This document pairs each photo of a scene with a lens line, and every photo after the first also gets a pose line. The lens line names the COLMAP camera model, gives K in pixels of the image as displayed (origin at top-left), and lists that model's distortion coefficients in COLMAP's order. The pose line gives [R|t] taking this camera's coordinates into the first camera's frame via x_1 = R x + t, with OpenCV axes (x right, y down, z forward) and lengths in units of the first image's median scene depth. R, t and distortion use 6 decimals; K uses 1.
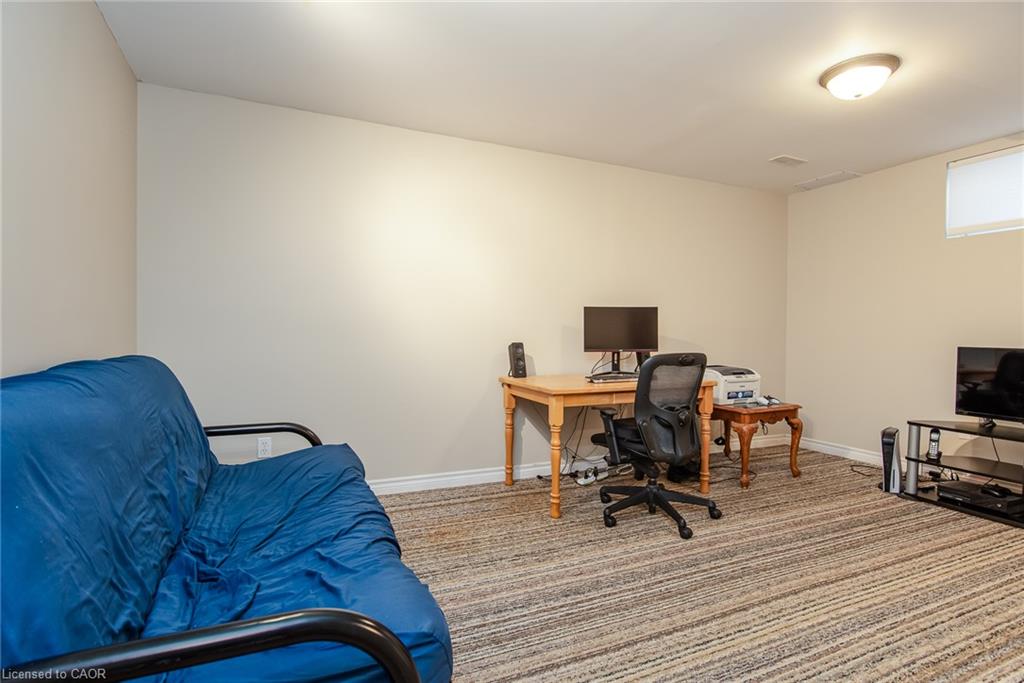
lens RADIAL K [[512.7, 0, 514.3], [0, 512.7, 337.6], [0, 0, 1]] dist [-0.007486, 0.000421]
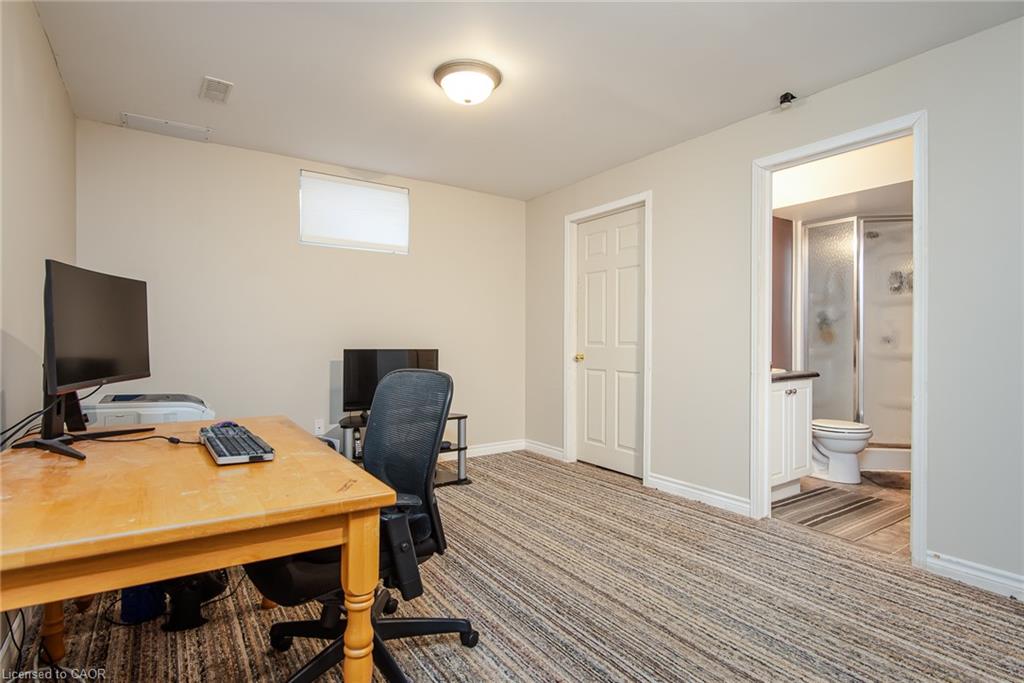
lens RADIAL K [[512.7, 0, 516.1], [0, 512.7, 342.2], [0, 0, 1]] dist [-0.007486, 0.000421]
pose [[-0.152229, -0.013358, 0.988255, -0.381948], [0.004247, 0.999891, 0.014170, -0.015844], [-0.988336, 0.006355, -0.152156, 1.197523]]
